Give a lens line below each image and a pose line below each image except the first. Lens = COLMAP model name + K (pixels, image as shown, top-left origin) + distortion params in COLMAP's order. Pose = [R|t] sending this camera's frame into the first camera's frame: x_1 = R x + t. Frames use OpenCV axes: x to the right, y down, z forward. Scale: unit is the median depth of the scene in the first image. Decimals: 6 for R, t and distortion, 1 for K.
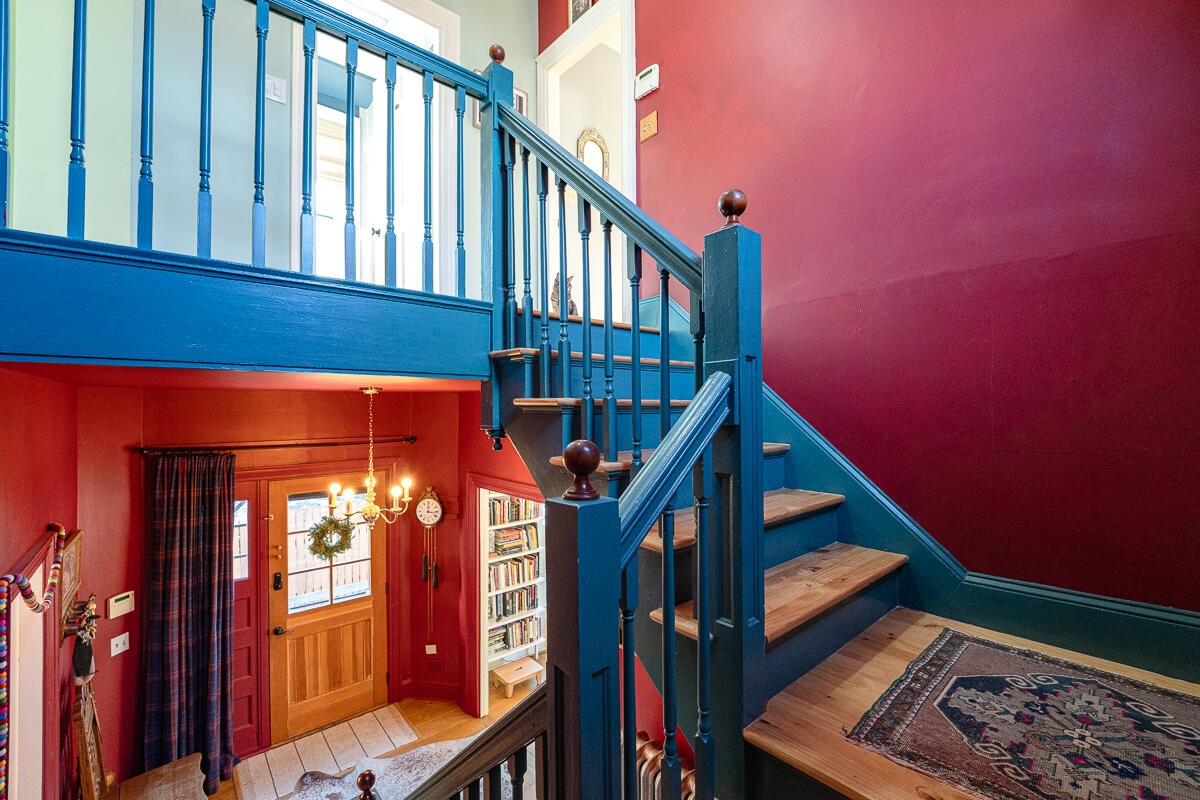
lens RADIAL K [[500.2, 0, 596.2], [0, 500.2, 399.9], [0, 0, 1]] dist [-0.014675, 0.000426]
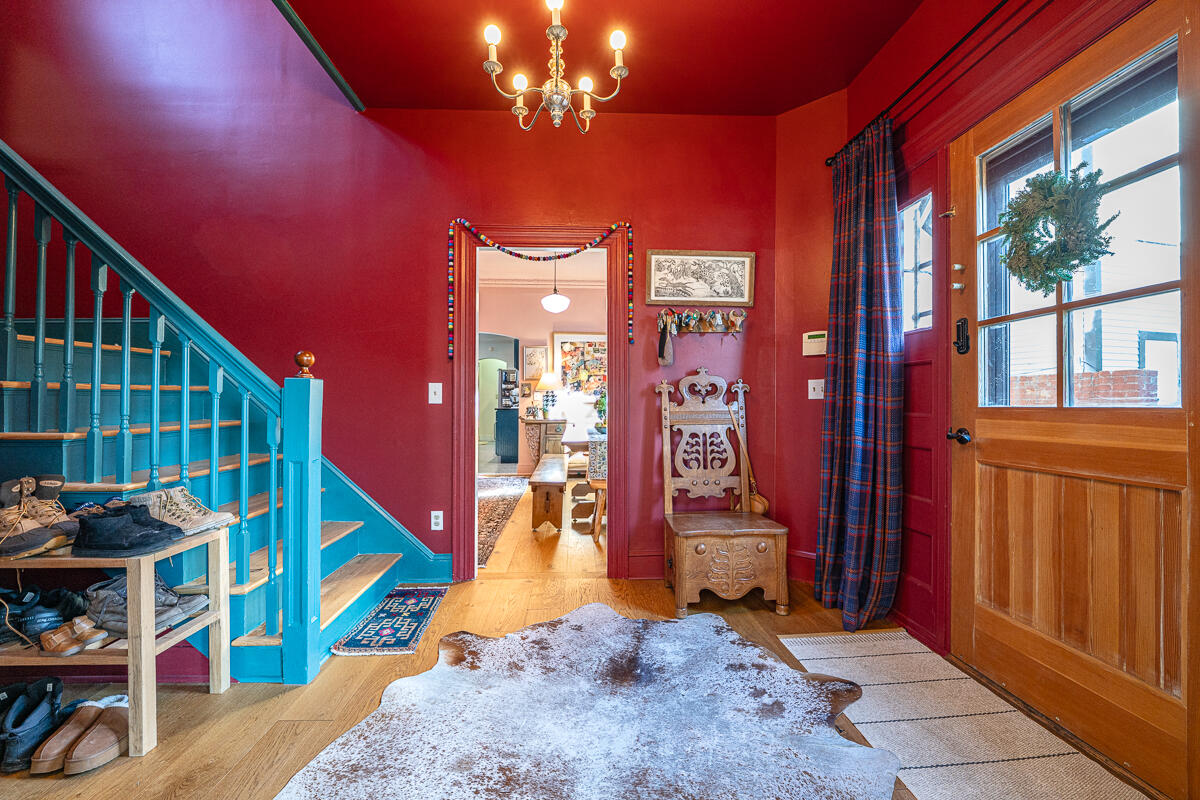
lens RADIAL K [[493.2, 0, 596.5], [0, 493.2, 394.4], [0, 0, 1]] dist [-0.011843, -0.000021]
pose [[-0.617898, -0.010578, -0.786187, -0.029585], [0.016216, 0.999525, -0.026194, 0.431670], [0.786091, -0.028934, -0.617433, 1.015230]]
